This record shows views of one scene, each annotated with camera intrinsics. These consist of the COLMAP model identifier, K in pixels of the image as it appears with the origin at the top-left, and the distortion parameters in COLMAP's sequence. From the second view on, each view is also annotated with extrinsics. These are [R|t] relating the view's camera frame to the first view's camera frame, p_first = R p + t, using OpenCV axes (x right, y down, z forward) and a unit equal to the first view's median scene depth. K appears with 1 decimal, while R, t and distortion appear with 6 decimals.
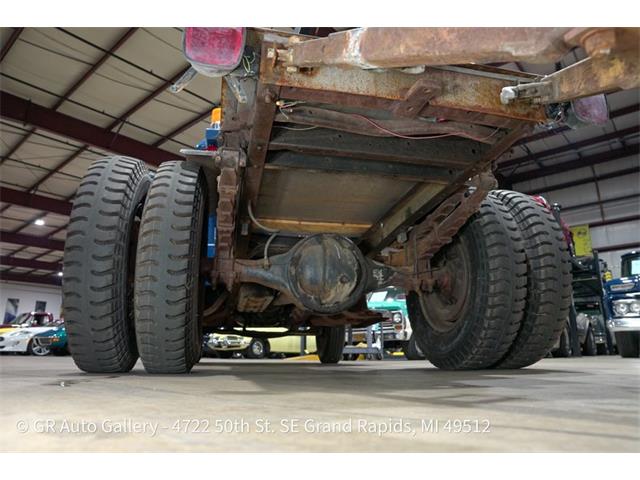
lens RADIAL K [[438.5, 0, 322.6], [0, 438.5, 238.9], [0, 0, 1]] dist [-0.136328, 0.104873]
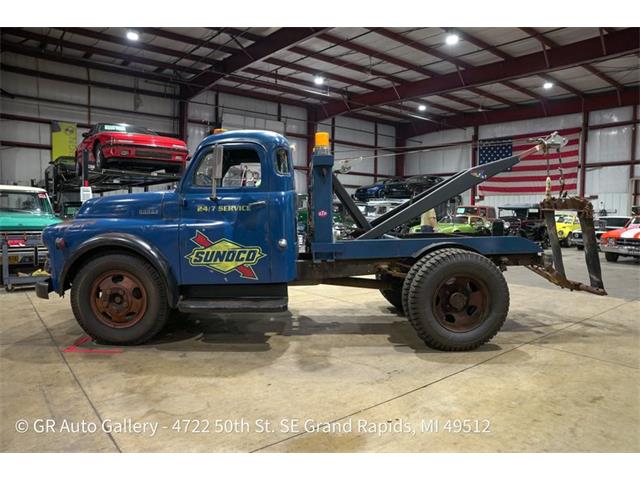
lens RADIAL K [[438.5, 0, 322.7], [0, 438.5, 241.8], [0, 0, 1]] dist [-0.136328, 0.104873]
pose [[0.179858, -0.057652, 0.982002, -0.318311], [-0.272008, 0.956442, 0.105971, -0.031593], [-0.945337, -0.286172, 0.156342, 0.163706]]
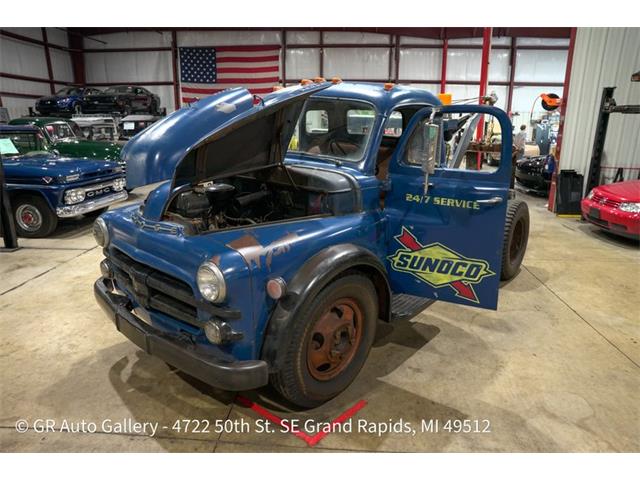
lens RADIAL K [[438.5, 0, 322.2], [0, 438.5, 239.3], [0, 0, 1]] dist [-0.136328, 0.104873]
pose [[-0.590633, -0.216021, 0.777488, -0.221409], [-0.217200, 0.970501, 0.104648, 0.003400], [-0.777160, -0.107062, -0.620130, 0.421843]]
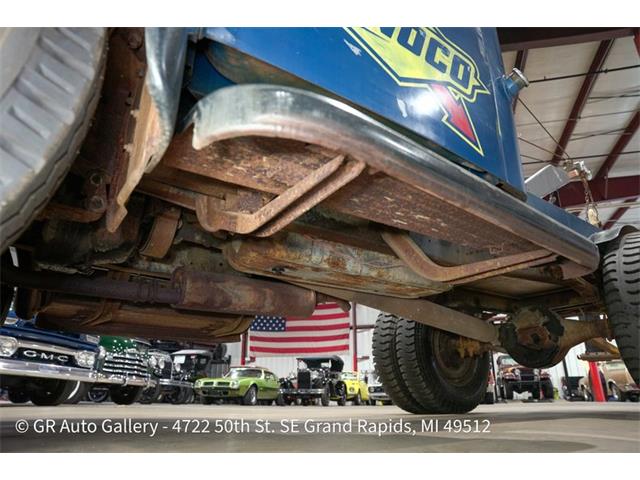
lens RADIAL K [[438.5, 0, 322.3], [0, 438.5, 238.3], [0, 0, 1]] dist [-0.136328, 0.104873]
pose [[-0.419069, 0.328304, 0.846521, -0.118744], [-0.239882, 0.859176, -0.451965, 0.072870], [-0.875692, -0.392470, -0.281300, 0.267598]]
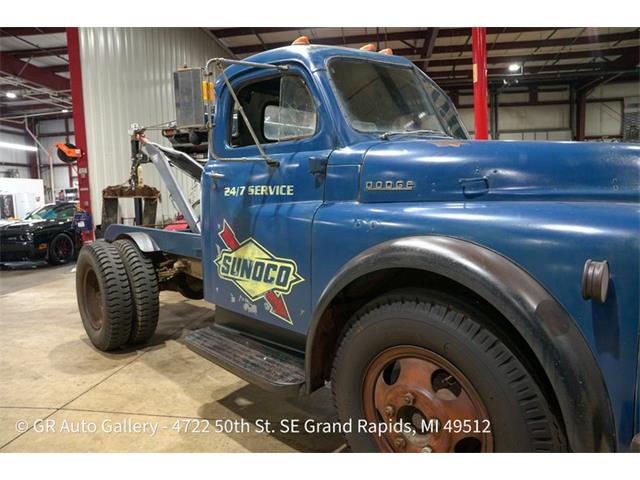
lens RADIAL K [[438.5, 0, 320.5], [0, 438.5, 234.9], [0, 0, 1]] dist [-0.136328, 0.104873]
pose [[-0.847337, 0.077216, -0.525412, 0.075712], [0.175295, 0.974587, -0.139471, 0.034165], [0.501291, -0.210281, -0.839339, 0.407706]]
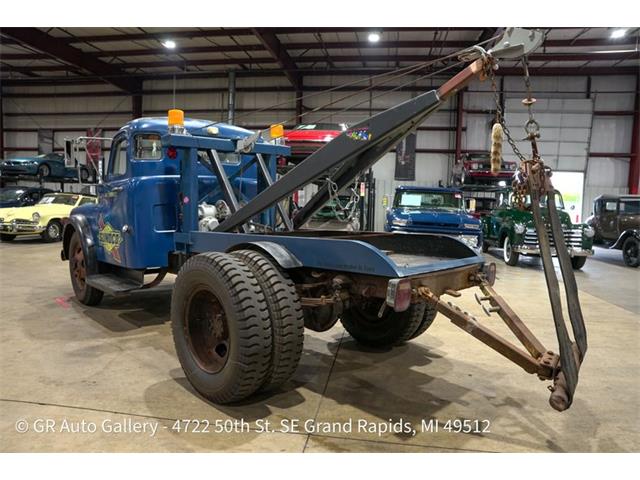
lens RADIAL K [[438.5, 0, 321.8], [0, 438.5, 241.5], [0, 0, 1]] dist [-0.136328, 0.104873]
pose [[0.847663, -0.018010, 0.530229, -0.112530], [-0.169961, 0.937532, 0.303556, -0.084539], [-0.502574, -0.347432, 0.791651, -0.027730]]
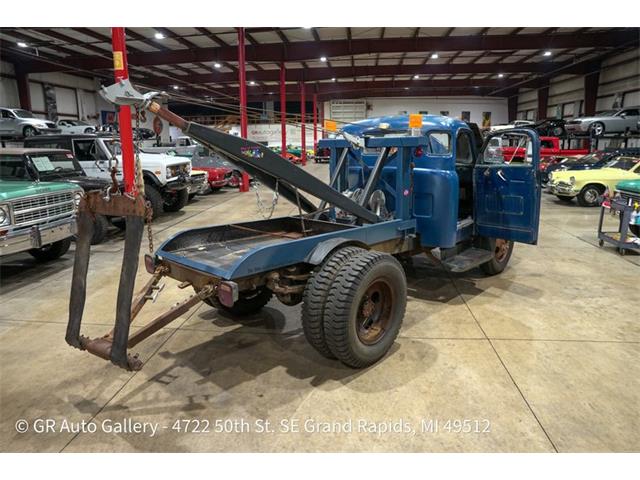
lens RADIAL K [[438.5, 0, 320.5], [0, 438.5, 239.8], [0, 0, 1]] dist [-0.136328, 0.104873]
pose [[0.571677, 0.180750, -0.800321, 0.214966], [0.222265, 0.904843, 0.363122, -0.105415], [0.789800, -0.385472, 0.477104, 0.030849]]
